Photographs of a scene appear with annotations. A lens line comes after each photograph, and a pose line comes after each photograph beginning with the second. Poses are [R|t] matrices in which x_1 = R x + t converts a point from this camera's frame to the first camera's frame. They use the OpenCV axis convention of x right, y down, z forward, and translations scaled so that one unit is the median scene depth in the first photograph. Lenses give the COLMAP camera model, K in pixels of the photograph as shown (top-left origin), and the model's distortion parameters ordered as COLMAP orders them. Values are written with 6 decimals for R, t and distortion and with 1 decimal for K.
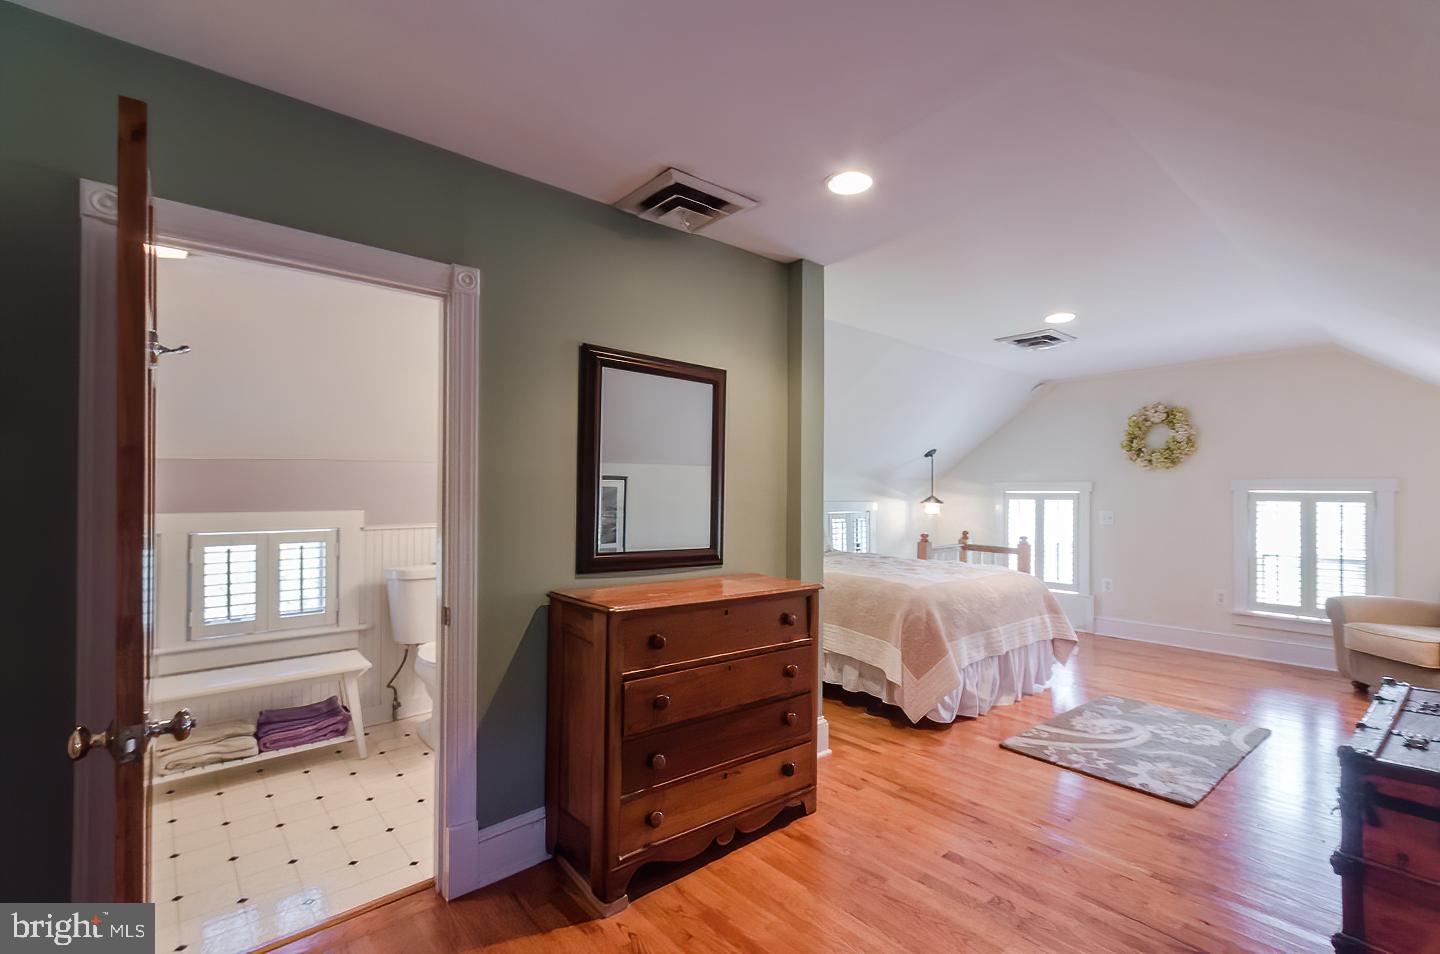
lens RADIAL K [[655.8, 0, 722.7], [0, 655.8, 485.0], [0, 0, 1]] dist [0.000365, 0.001562]
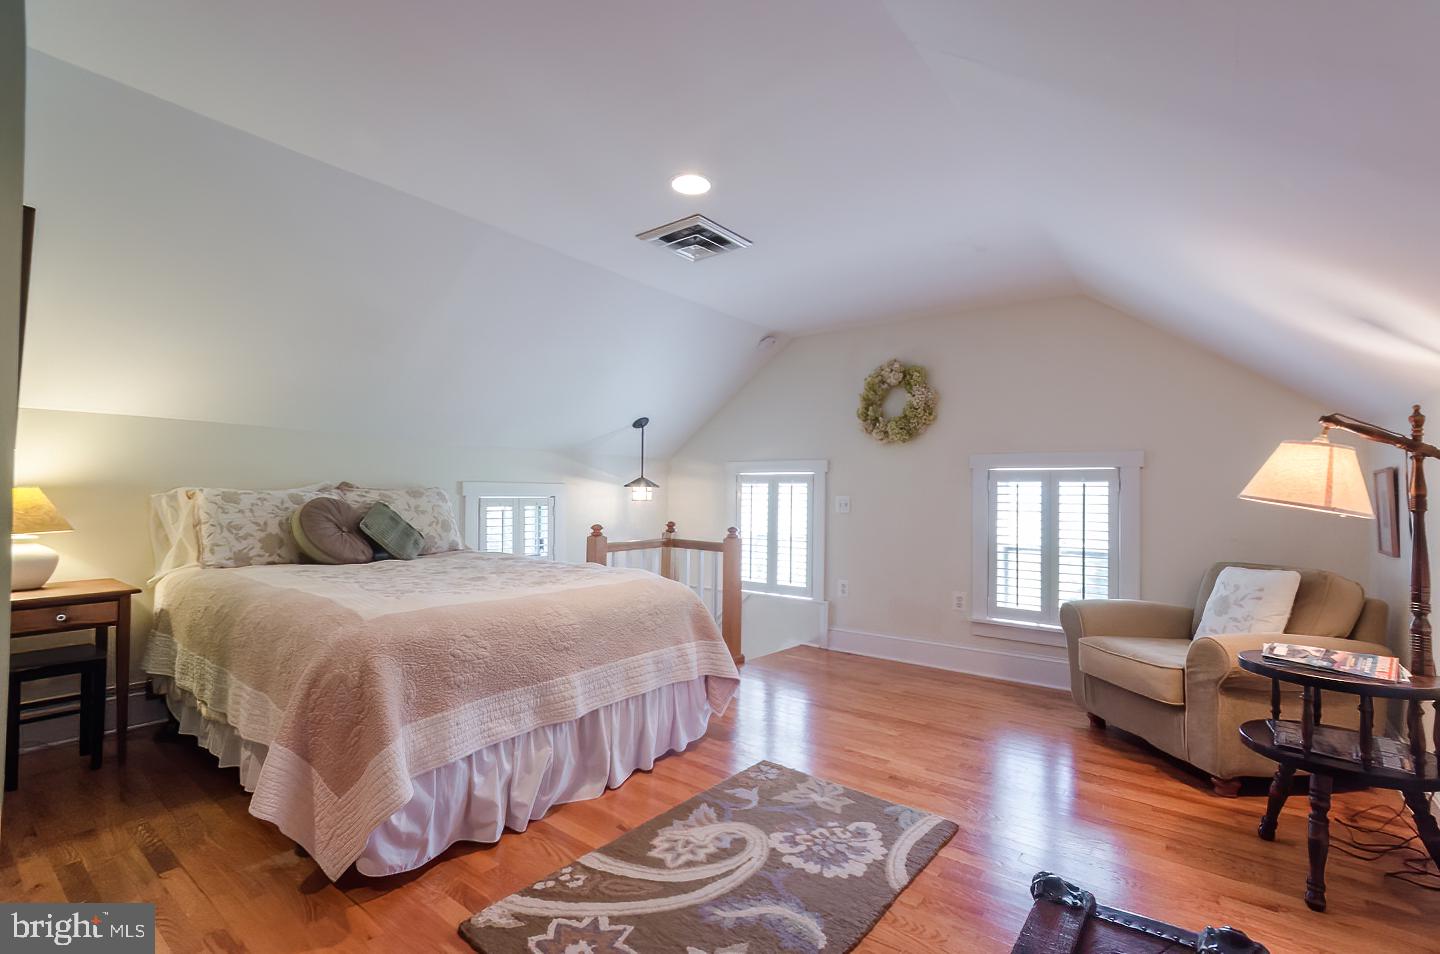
lens RADIAL K [[655.8, 0, 714.0], [0, 655.8, 482.2], [0, 0, 1]] dist [0.000365, 0.001562]
pose [[0.980400, 0.006734, 0.196904, 0.325430], [-0.006136, 0.999975, -0.003651, 0.031775], [-0.196924, 0.002372, 0.980416, 0.289421]]
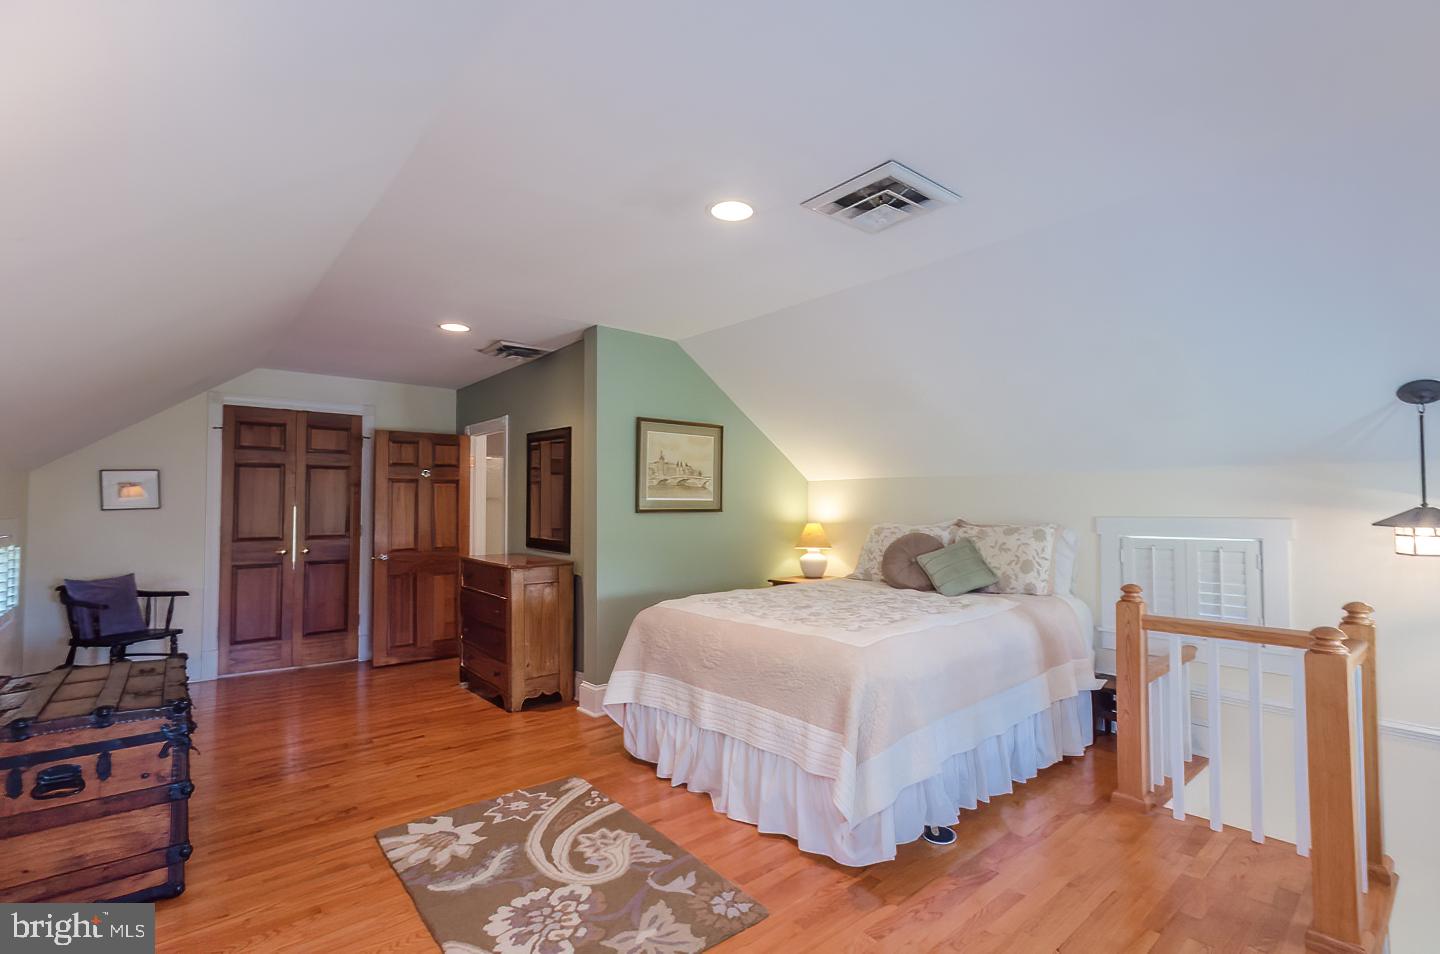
lens RADIAL K [[655.8, 0, 757.6], [0, 655.8, 488.7], [0, 0, 1]] dist [0.000365, 0.001562]
pose [[0.024038, -0.031715, -0.999208, 0.870119], [0.016606, 0.999371, -0.031320, 0.015349], [0.999573, -0.015840, 0.024550, 0.790197]]
